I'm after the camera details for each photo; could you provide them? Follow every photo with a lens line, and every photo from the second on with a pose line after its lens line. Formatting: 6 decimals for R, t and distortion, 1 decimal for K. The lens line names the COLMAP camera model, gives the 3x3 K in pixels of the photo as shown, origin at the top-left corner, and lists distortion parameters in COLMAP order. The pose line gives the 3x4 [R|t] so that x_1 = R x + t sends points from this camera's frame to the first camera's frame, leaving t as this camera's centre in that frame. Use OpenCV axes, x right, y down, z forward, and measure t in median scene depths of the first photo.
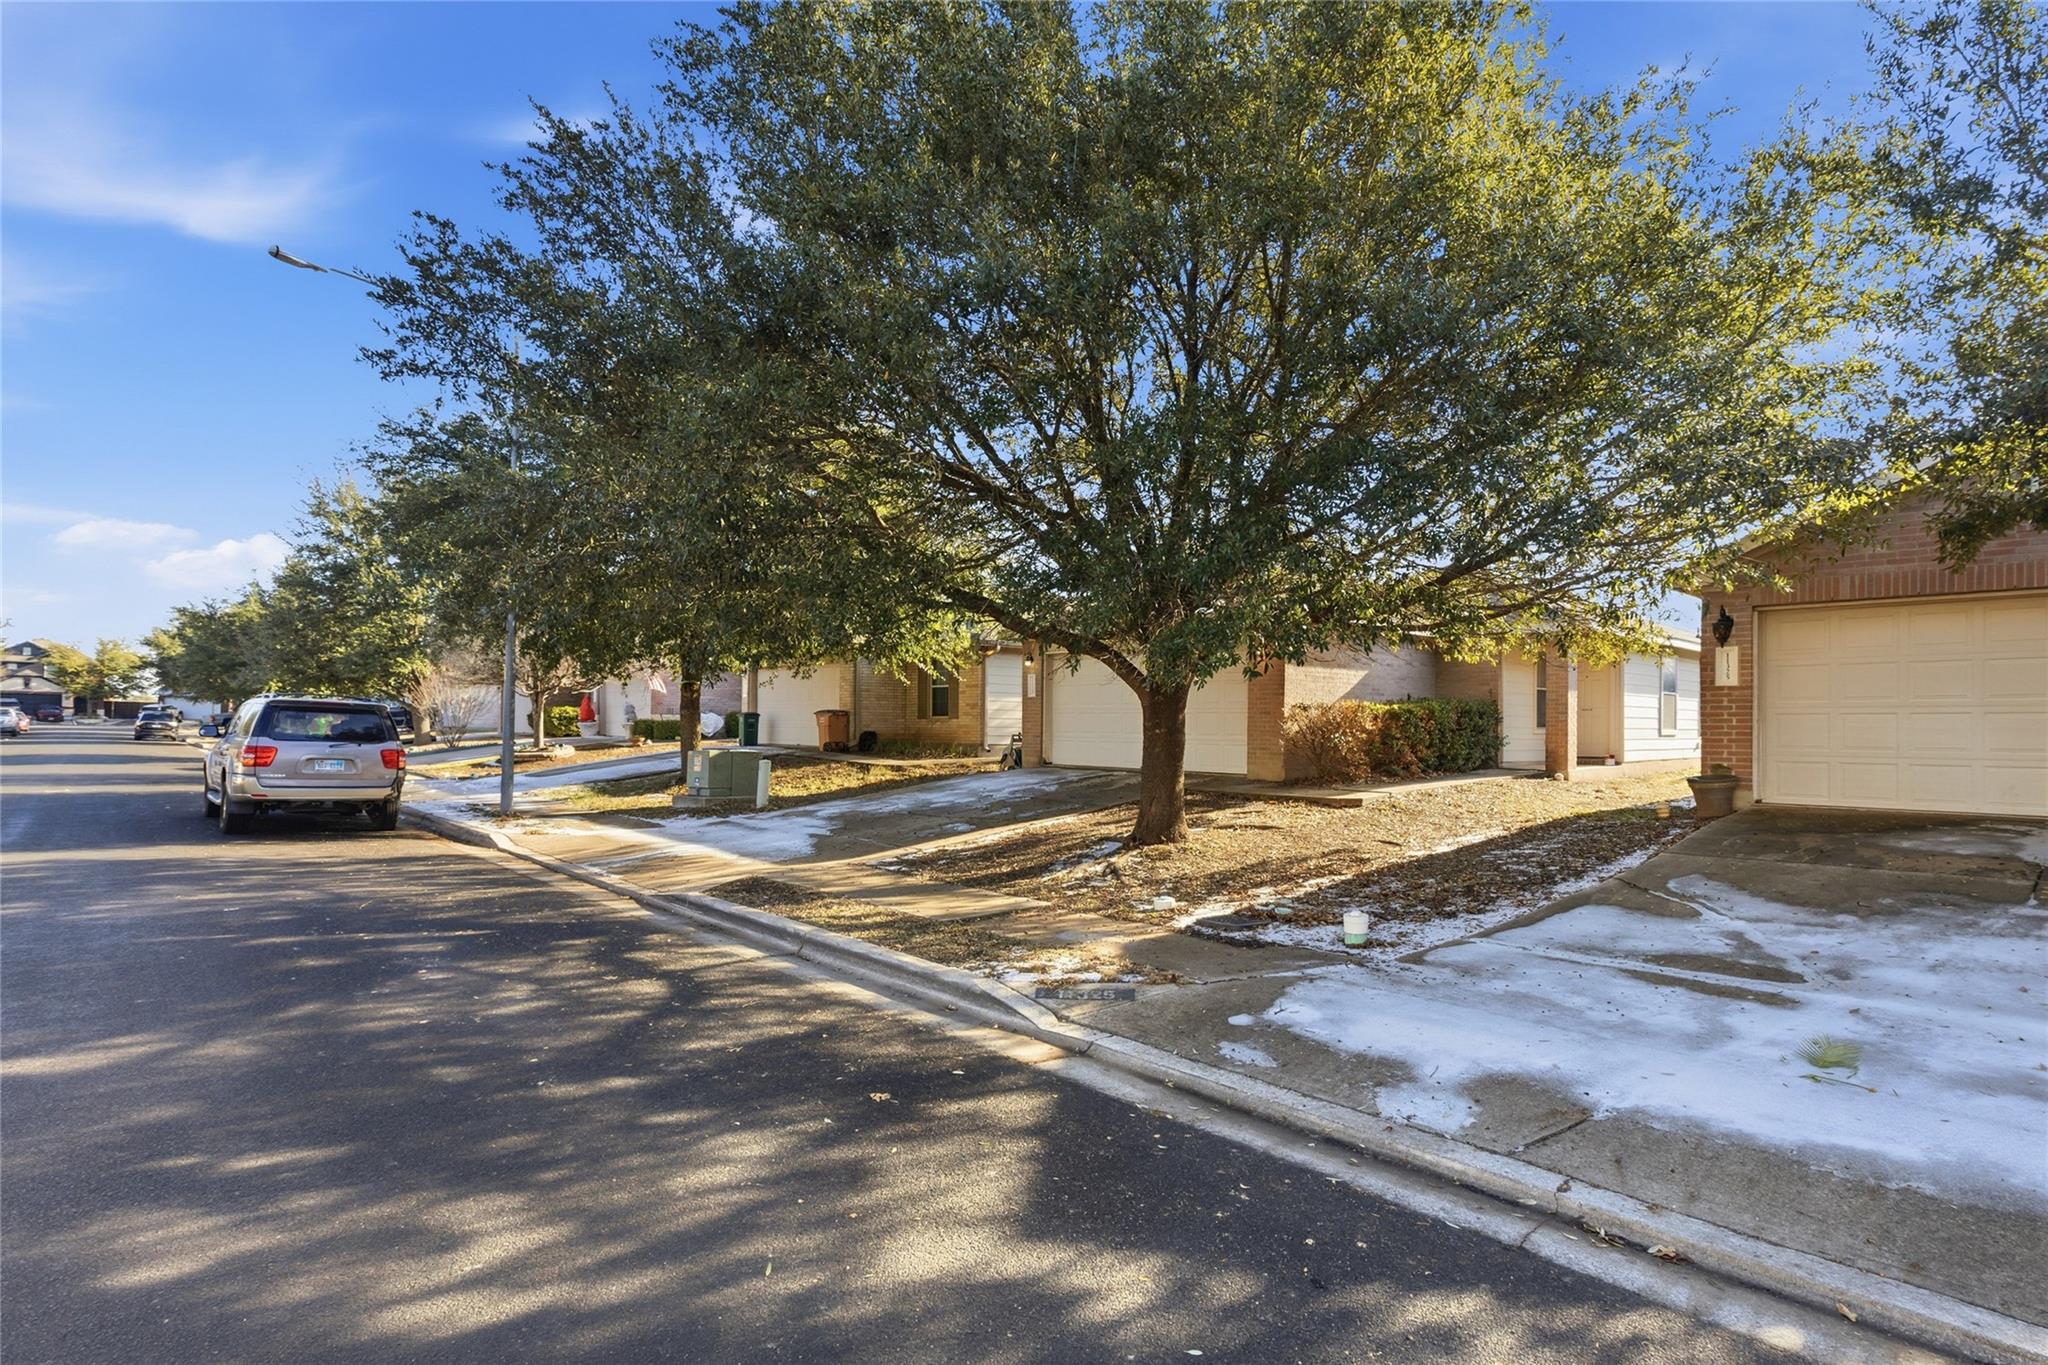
lens RADIAL K [[914.7, 0, 1023.5], [0, 914.7, 699.7], [0, 0, 1]] dist [0.002087, 0.000289]
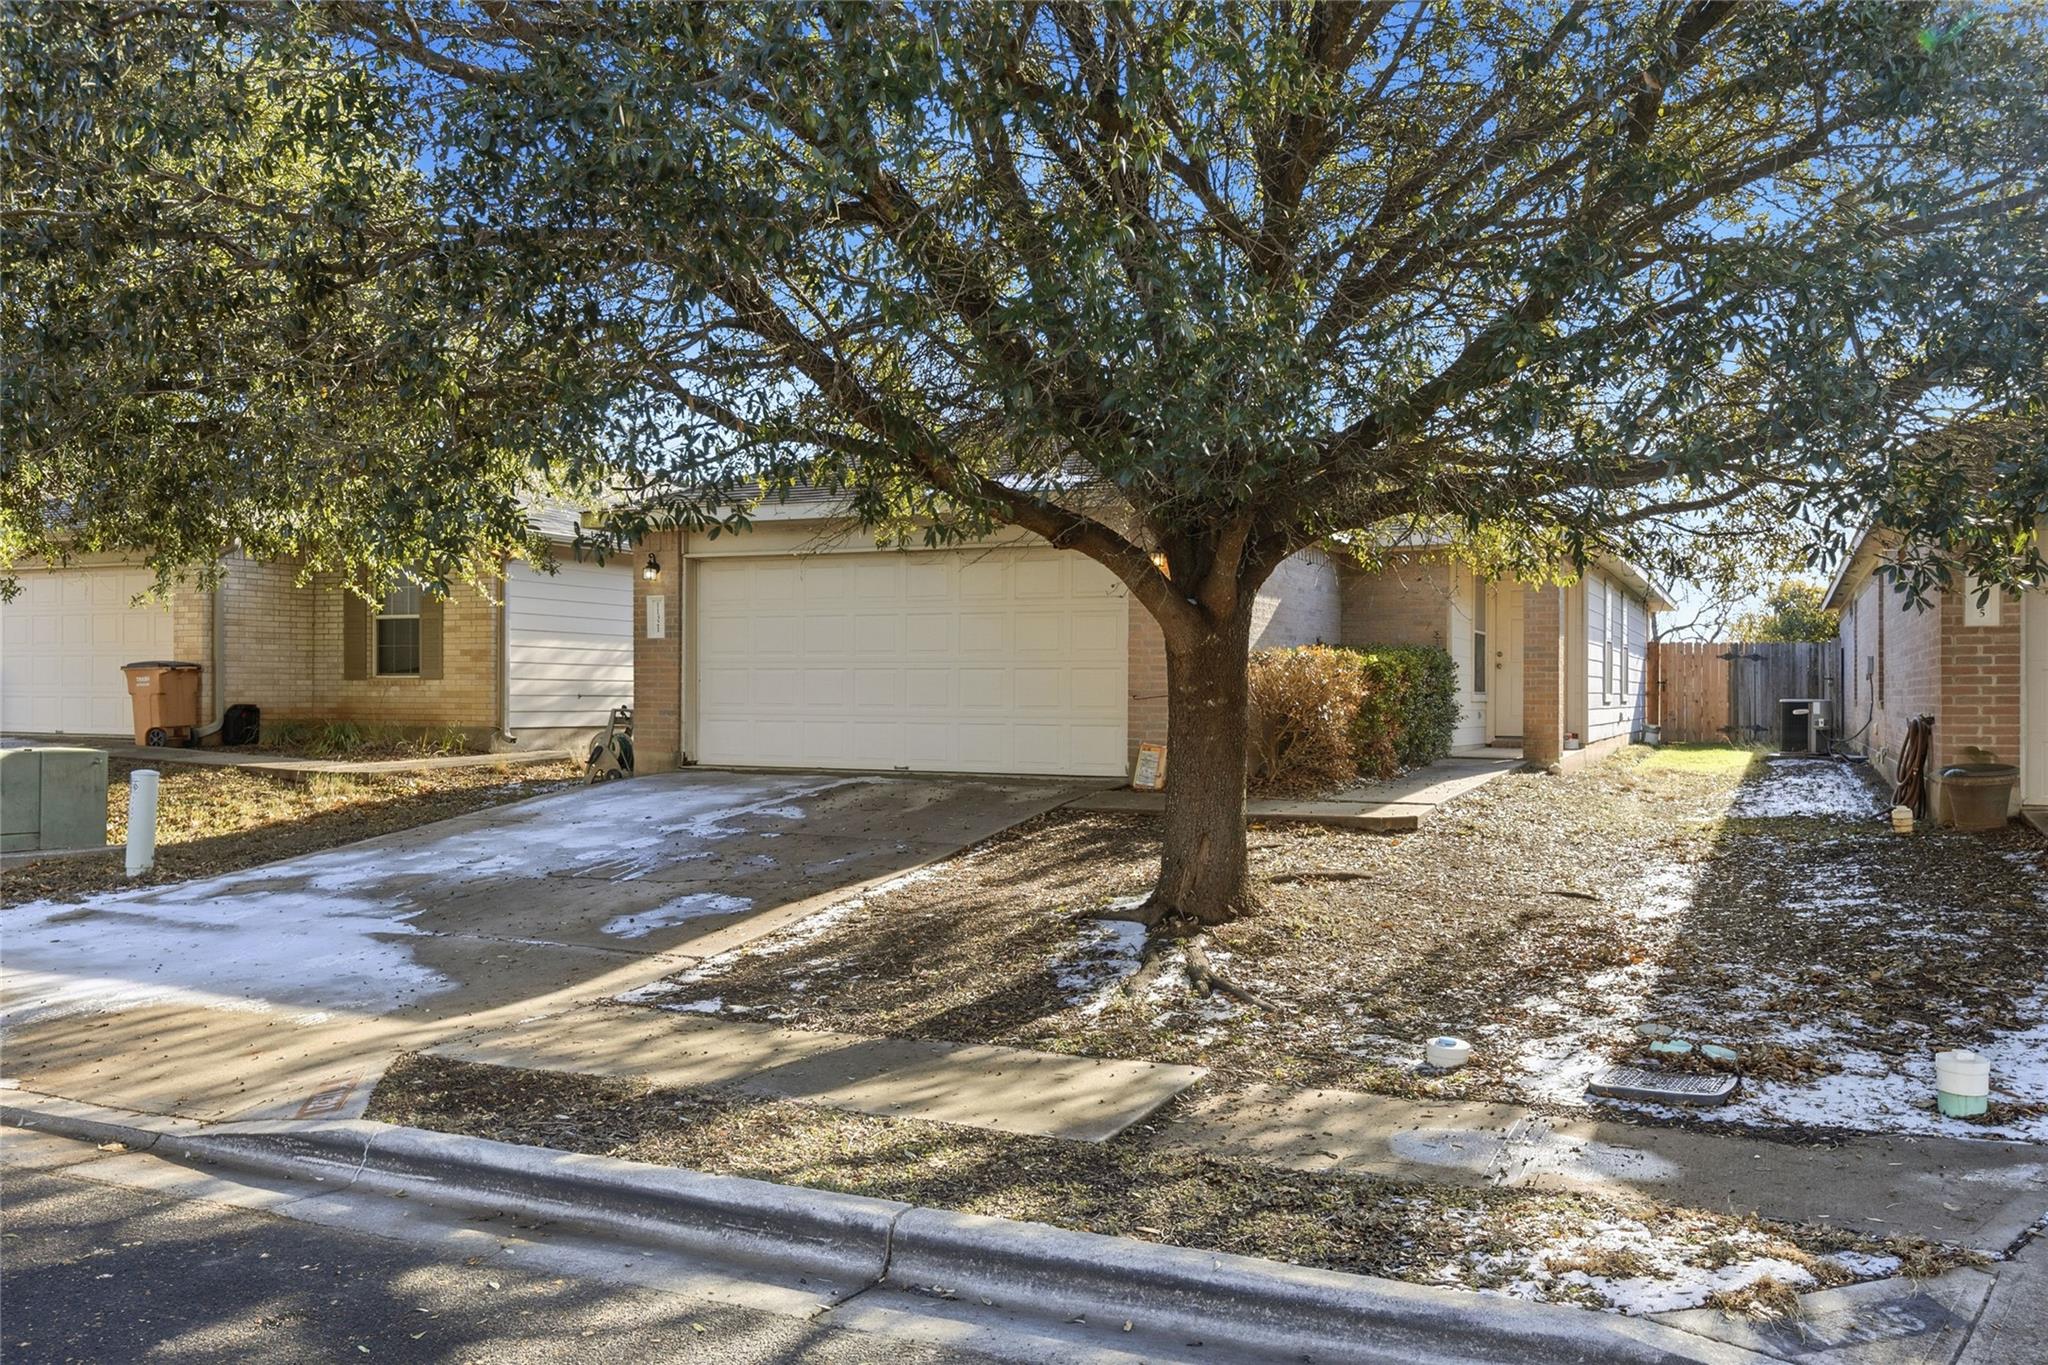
lens RADIAL K [[1537.3, 0, 1025.2], [0, 1537.3, 677.4], [0, 0, 1]] dist [0.003459, 0.000473]
pose [[0.933406, -0.000418, 0.358823, -0.172468], [-0.006529, 0.999814, 0.018151, 0.003905], [-0.358764, -0.019285, 0.933229, 0.151926]]
